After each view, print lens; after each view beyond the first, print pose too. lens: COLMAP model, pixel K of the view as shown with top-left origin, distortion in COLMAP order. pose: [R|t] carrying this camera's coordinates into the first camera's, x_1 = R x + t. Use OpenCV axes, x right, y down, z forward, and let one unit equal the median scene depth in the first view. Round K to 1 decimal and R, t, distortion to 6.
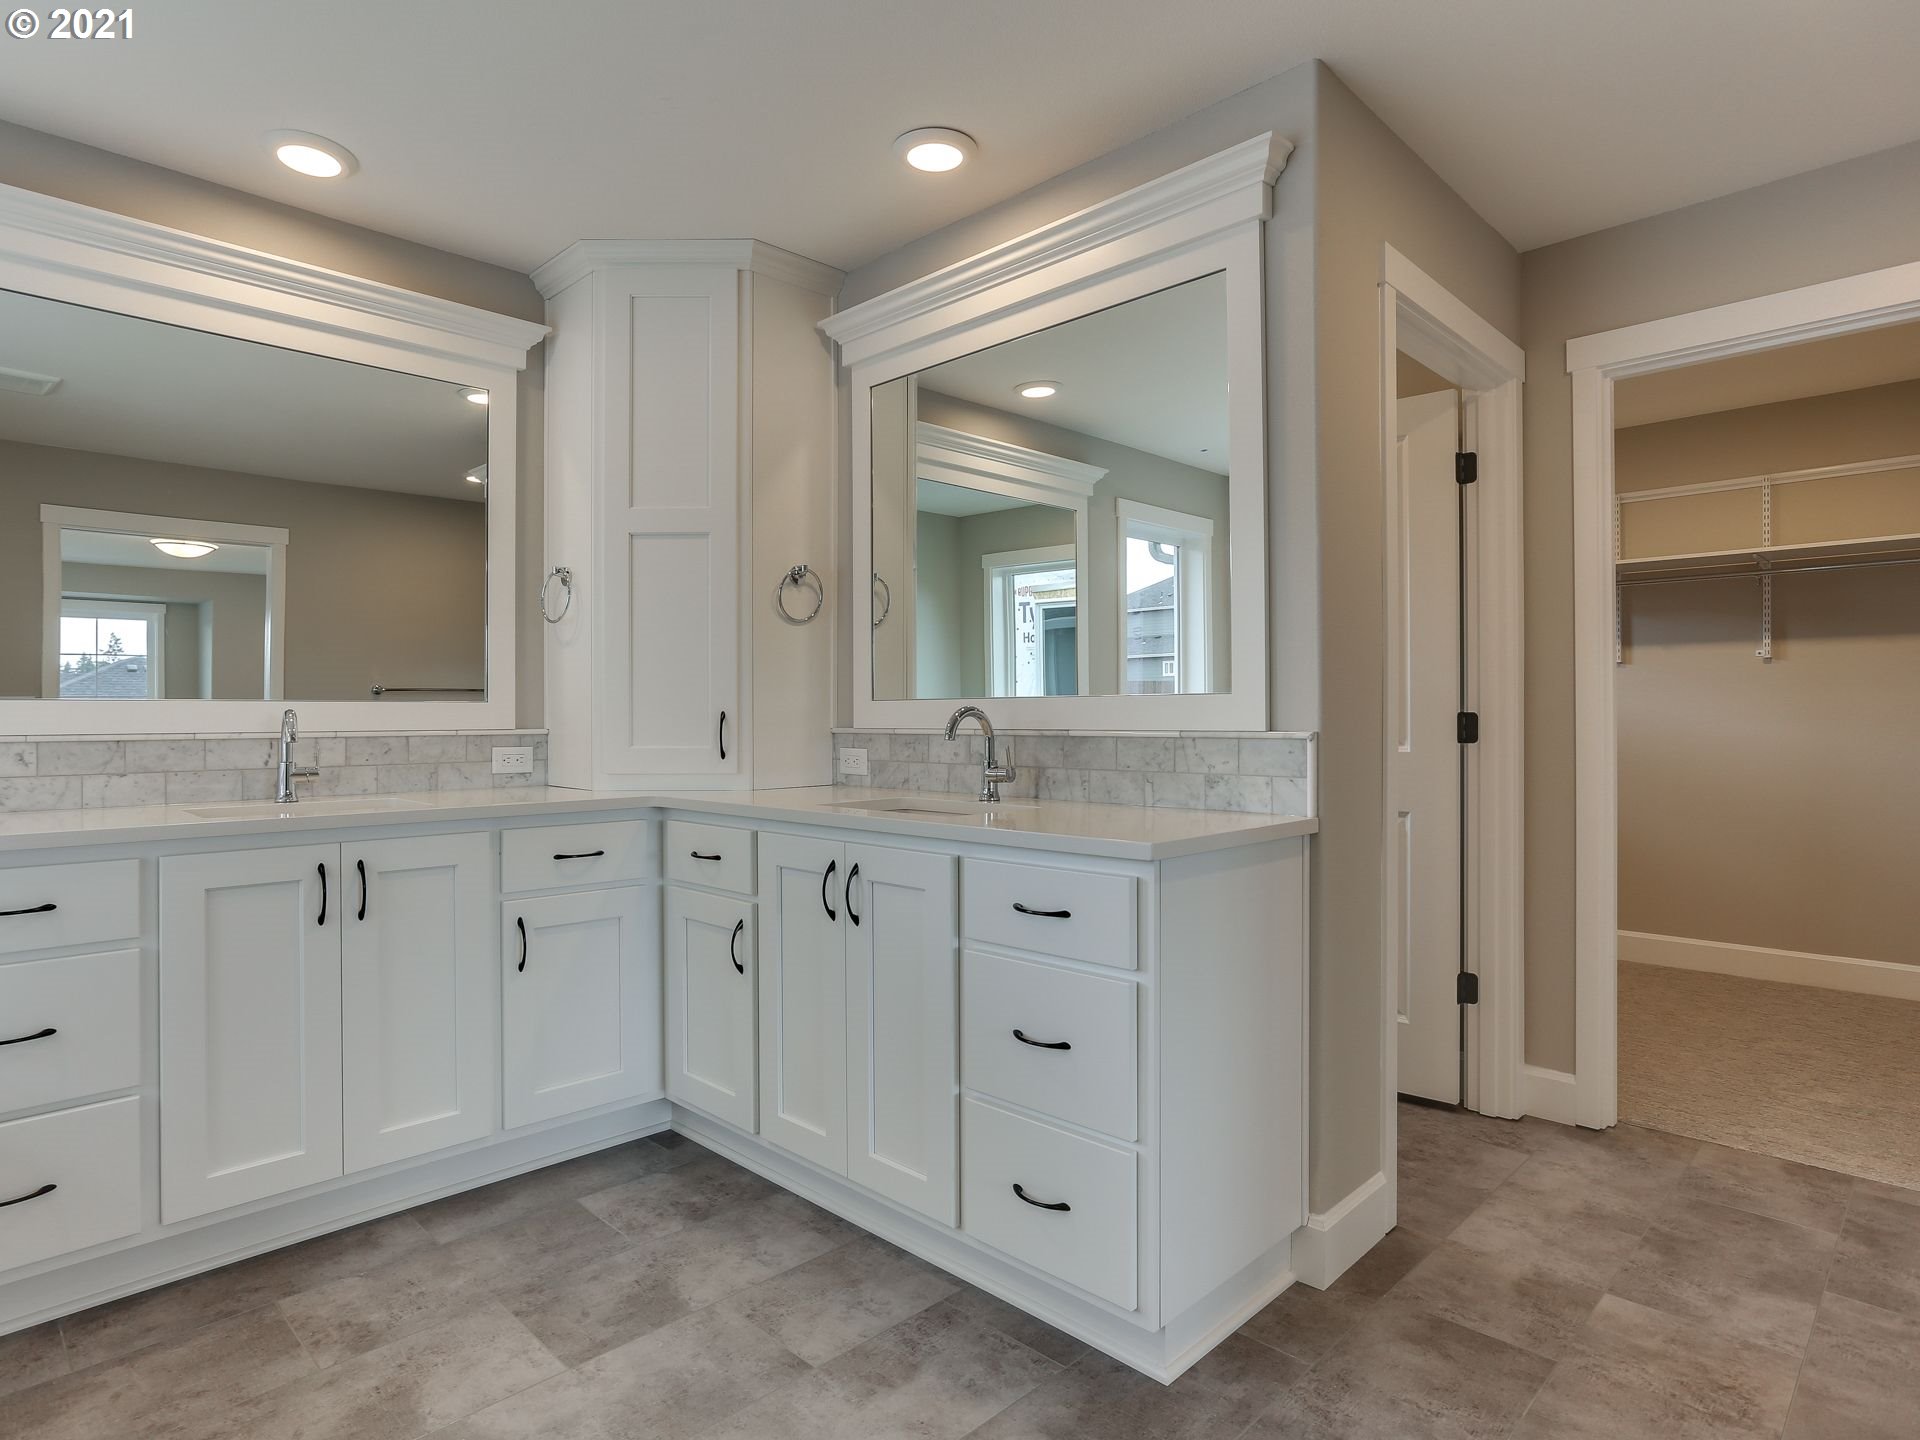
lens RADIAL K [[1048.7, 0, 960.0], [0, 1048.7, 720.0], [0, 0, 1]] dist [-0.050986, 0.021424]
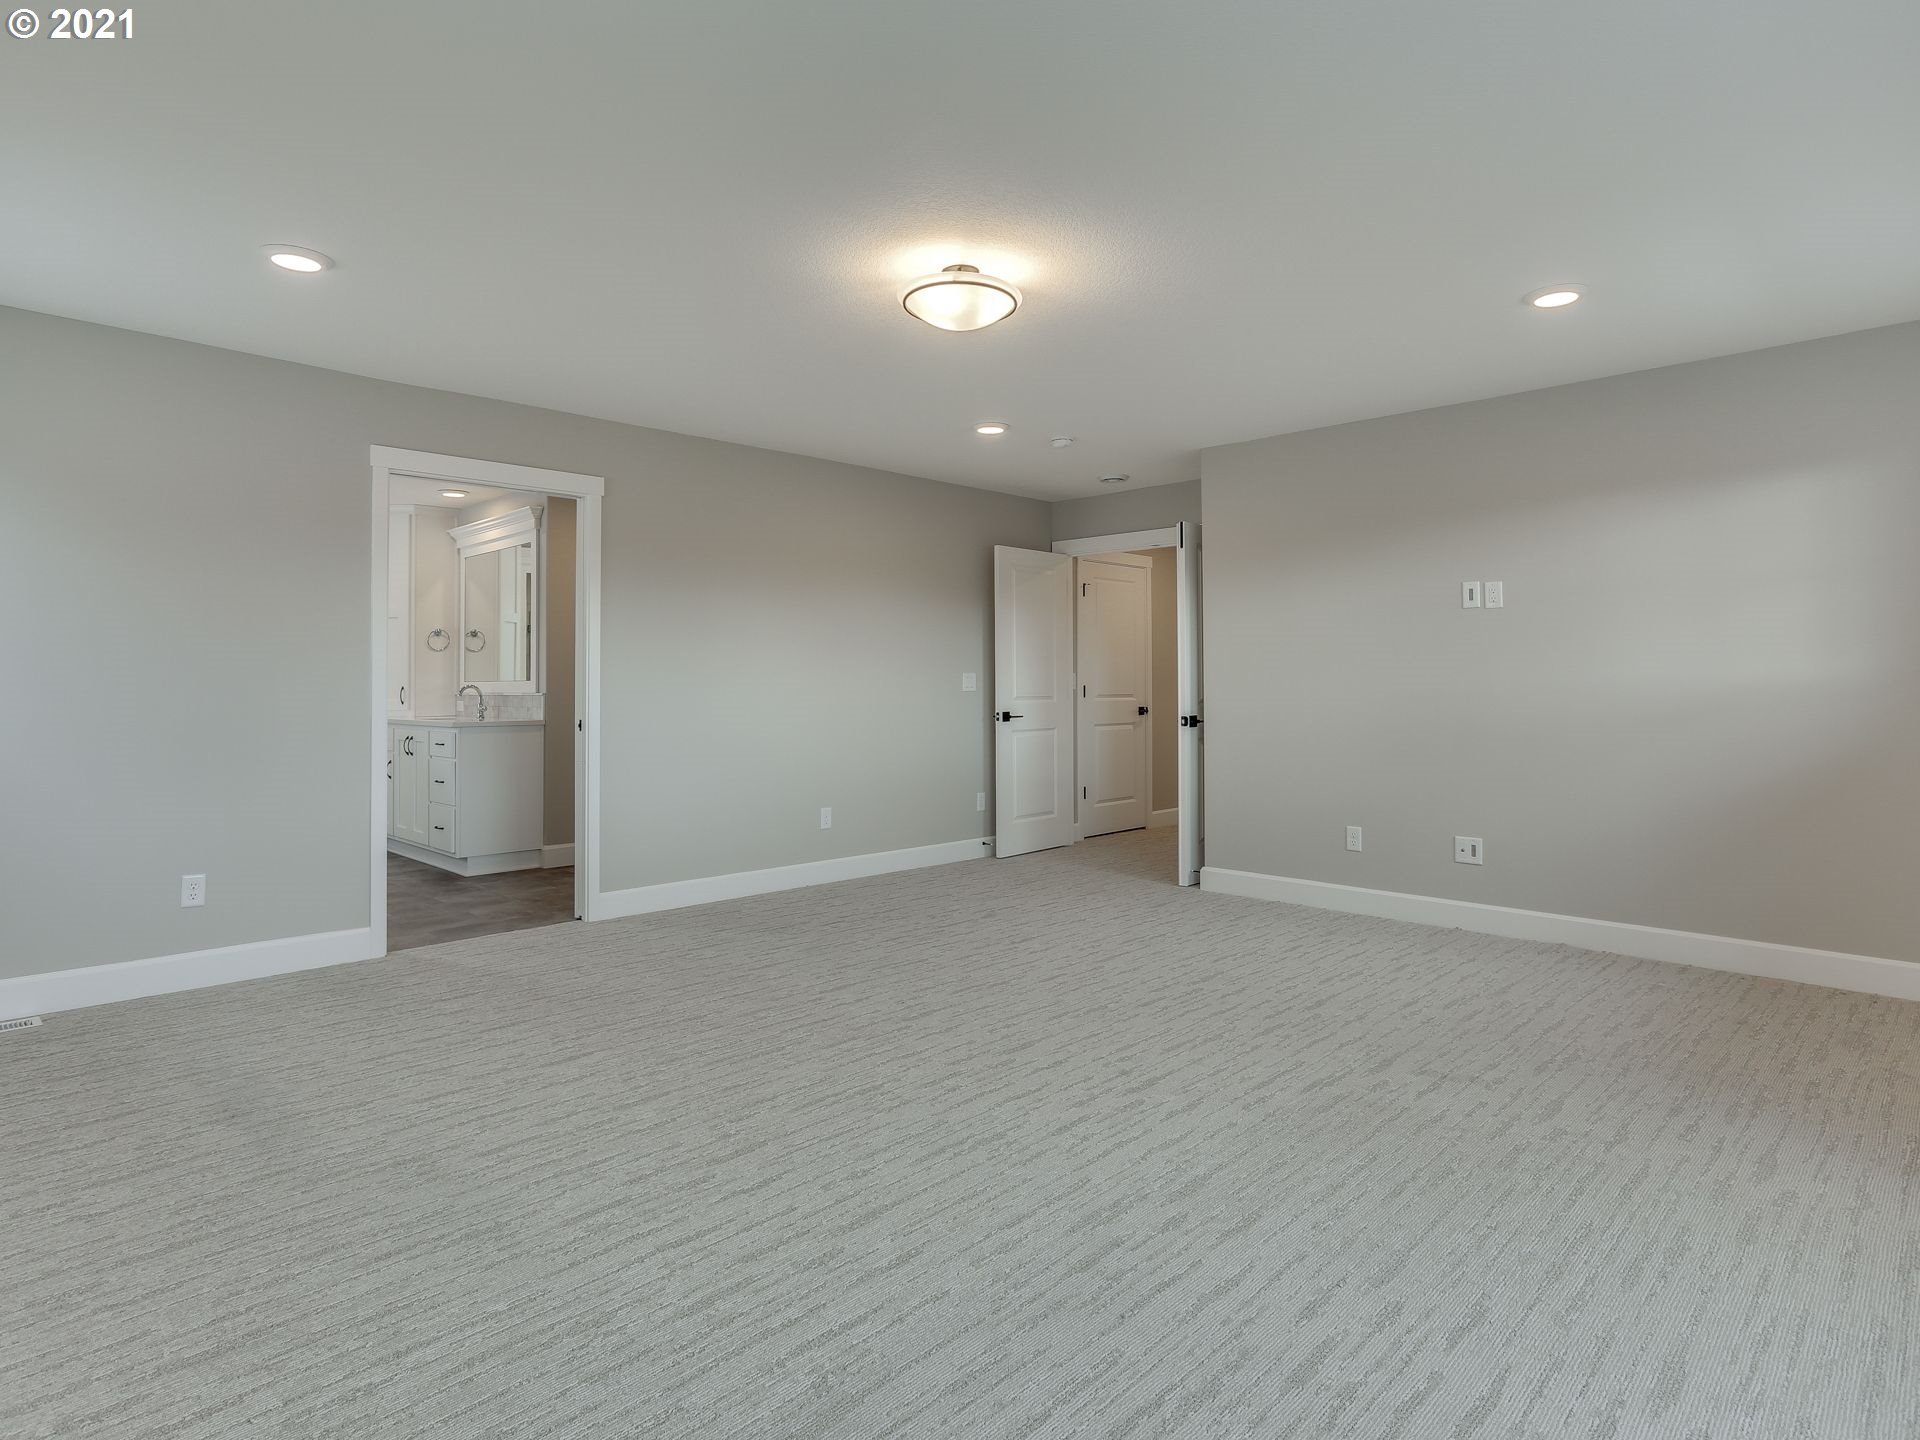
lens RADIAL K [[1026.9, 0, 967.5], [0, 1026.9, 702.8], [0, 0, 1]] dist [-0.035899, 0.020102]
pose [[0.999932, 0.009971, 0.006072, 1.136434], [-0.009917, 0.999911, -0.008894, 0.041543], [-0.006160, 0.008834, 0.999942, -1.497002]]
